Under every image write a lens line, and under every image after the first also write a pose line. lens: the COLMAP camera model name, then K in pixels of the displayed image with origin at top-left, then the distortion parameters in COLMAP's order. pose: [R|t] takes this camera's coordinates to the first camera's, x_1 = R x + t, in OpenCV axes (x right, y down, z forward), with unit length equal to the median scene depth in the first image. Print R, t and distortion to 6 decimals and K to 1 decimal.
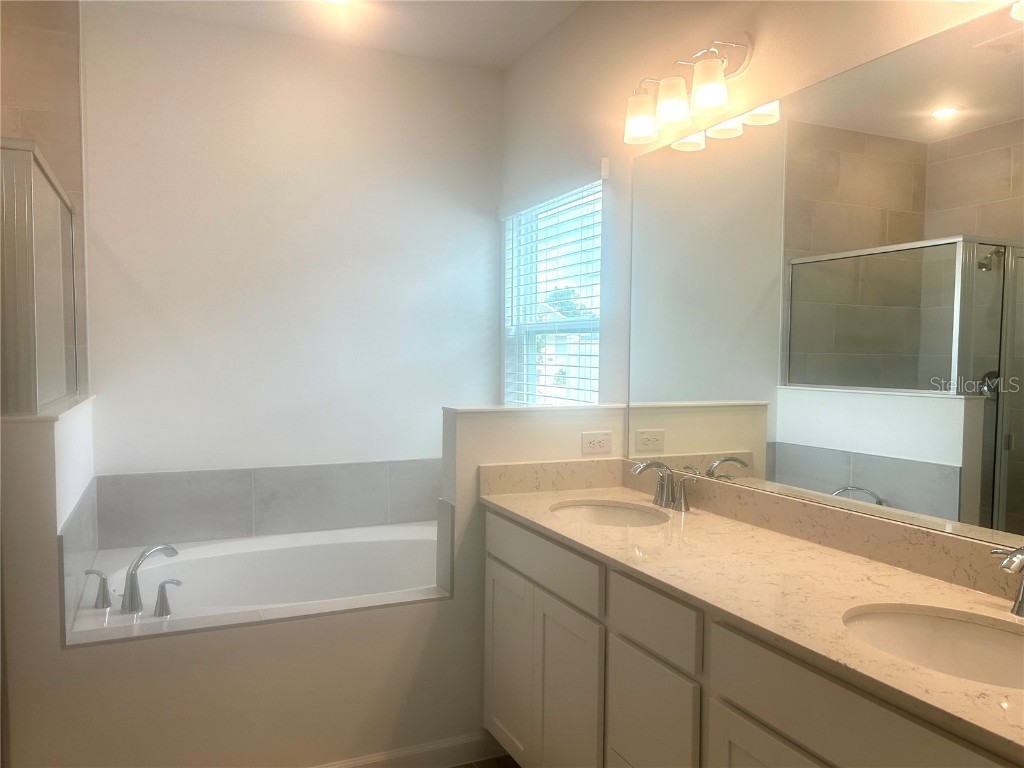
lens RADIAL K [[768.9, 0, 511.7], [0, 768.9, 384.8], [0, 0, 1]] dist [0.035180, -0.031880]
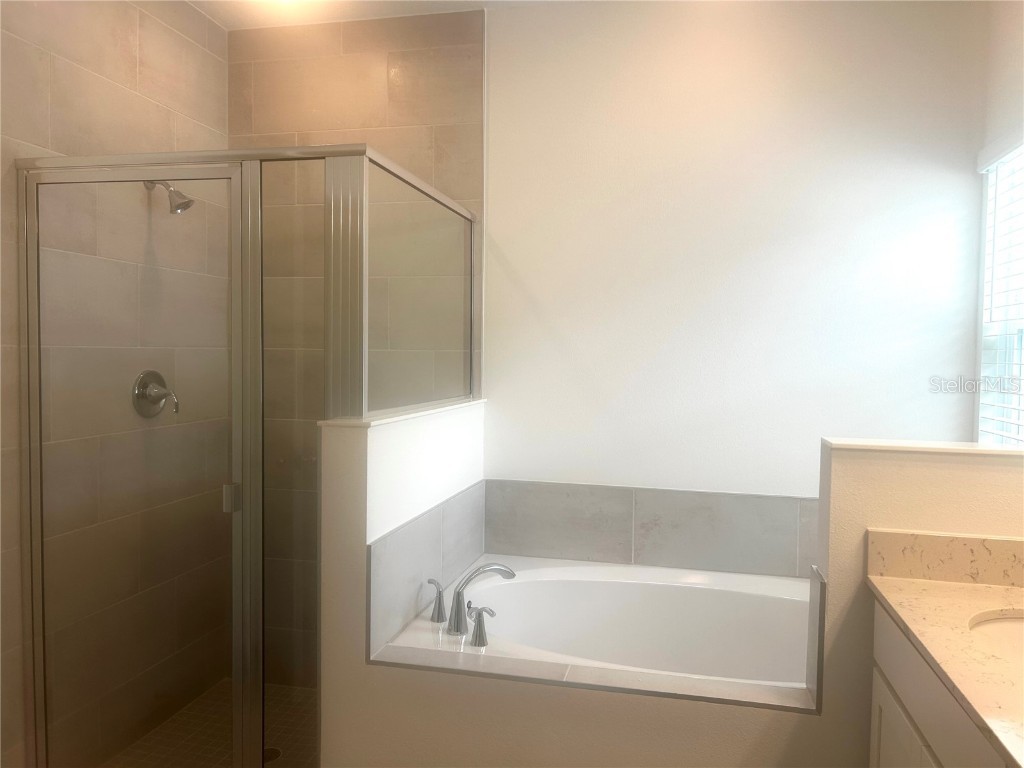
lens RADIAL K [[768.9, 0, 512.5], [0, 768.9, 385.8], [0, 0, 1]] dist [0.035180, -0.031880]
pose [[0.800100, 0.029678, -0.599132, 0.108029], [-0.032757, 0.999447, 0.005764, -0.013782], [0.598971, 0.015014, 0.800630, 0.261343]]
